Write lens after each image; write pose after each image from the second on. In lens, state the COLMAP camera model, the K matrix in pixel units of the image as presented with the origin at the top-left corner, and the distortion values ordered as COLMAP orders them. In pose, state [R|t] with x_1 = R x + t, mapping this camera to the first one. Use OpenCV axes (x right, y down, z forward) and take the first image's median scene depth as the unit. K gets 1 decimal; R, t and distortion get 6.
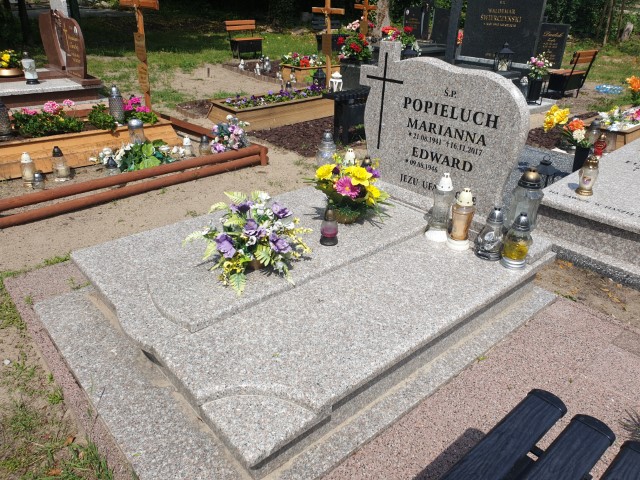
lens RADIAL K [[501.5, 0, 323.9], [0, 501.5, 238.6], [0, 0, 1]] dist [0.044852, -0.034159]
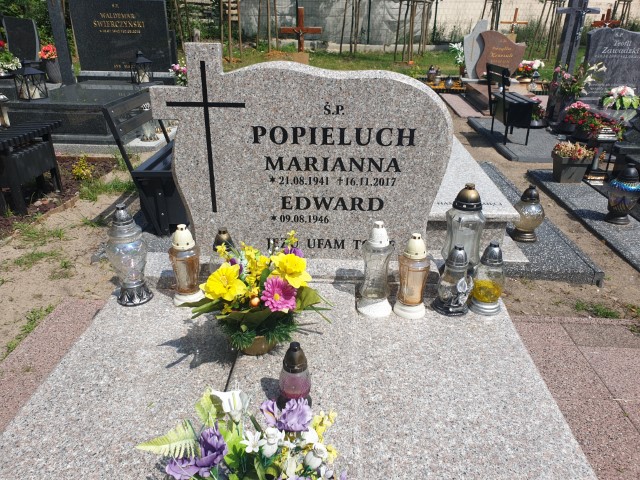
lens RADIAL K [[501.5, 0, 313.9], [0, 501.5, 246.1], [0, 0, 1]] dist [0.044852, -0.034159]
pose [[0.708308, -0.321848, 0.628262, -0.236261], [0.326989, 0.938361, 0.112056, -0.185768], [-0.625602, 0.126064, 0.769890, 0.479952]]
